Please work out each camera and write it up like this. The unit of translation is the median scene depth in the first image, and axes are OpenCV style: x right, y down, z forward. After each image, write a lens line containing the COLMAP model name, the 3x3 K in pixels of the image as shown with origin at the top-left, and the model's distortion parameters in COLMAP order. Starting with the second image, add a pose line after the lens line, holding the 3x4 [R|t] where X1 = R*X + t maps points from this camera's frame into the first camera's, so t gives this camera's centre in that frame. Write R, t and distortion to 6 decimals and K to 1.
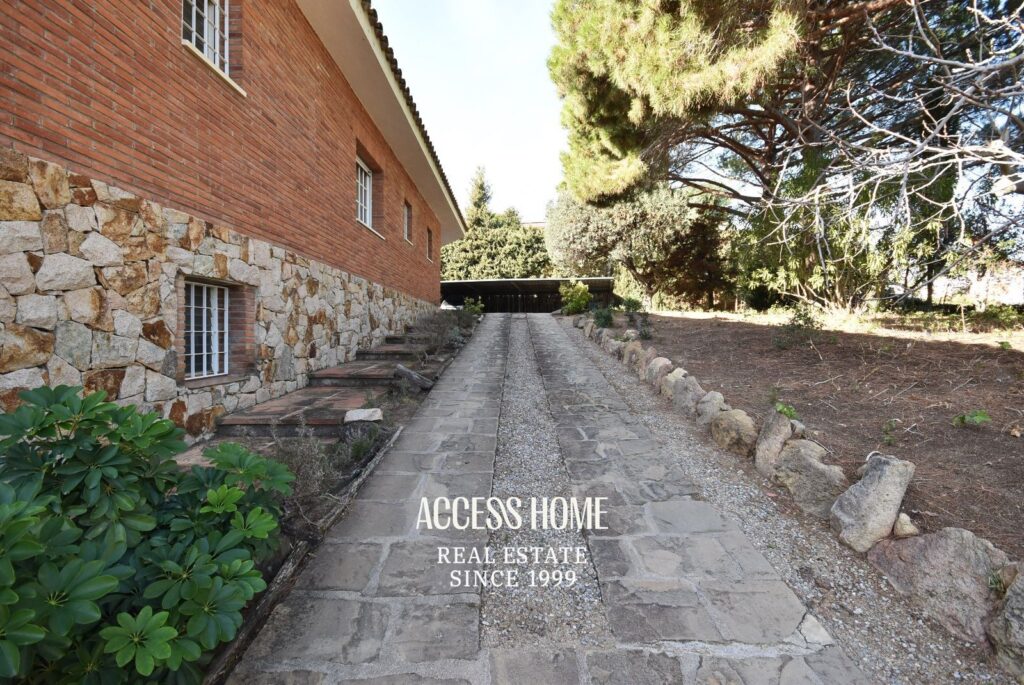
lens RADIAL K [[450.2, 0, 512.5], [0, 450.2, 339.3], [0, 0, 1]] dist [0.001396, 0.000181]
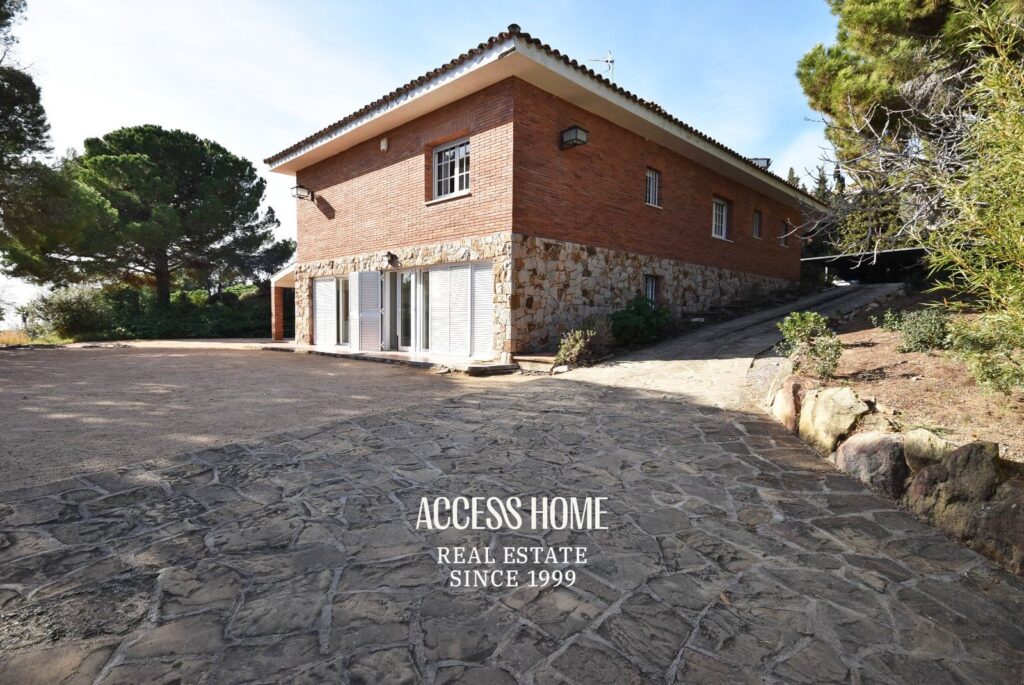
lens RADIAL K [[533.6, 0, 510.0], [0, 533.6, 343.6], [0, 0, 1]] dist [0.000019, 0.000169]
pose [[0.707271, 0.040945, -0.705756, 0.786560], [-0.018831, 0.999058, 0.039091, 0.132468], [0.706692, -0.014358, 0.707376, -1.433938]]
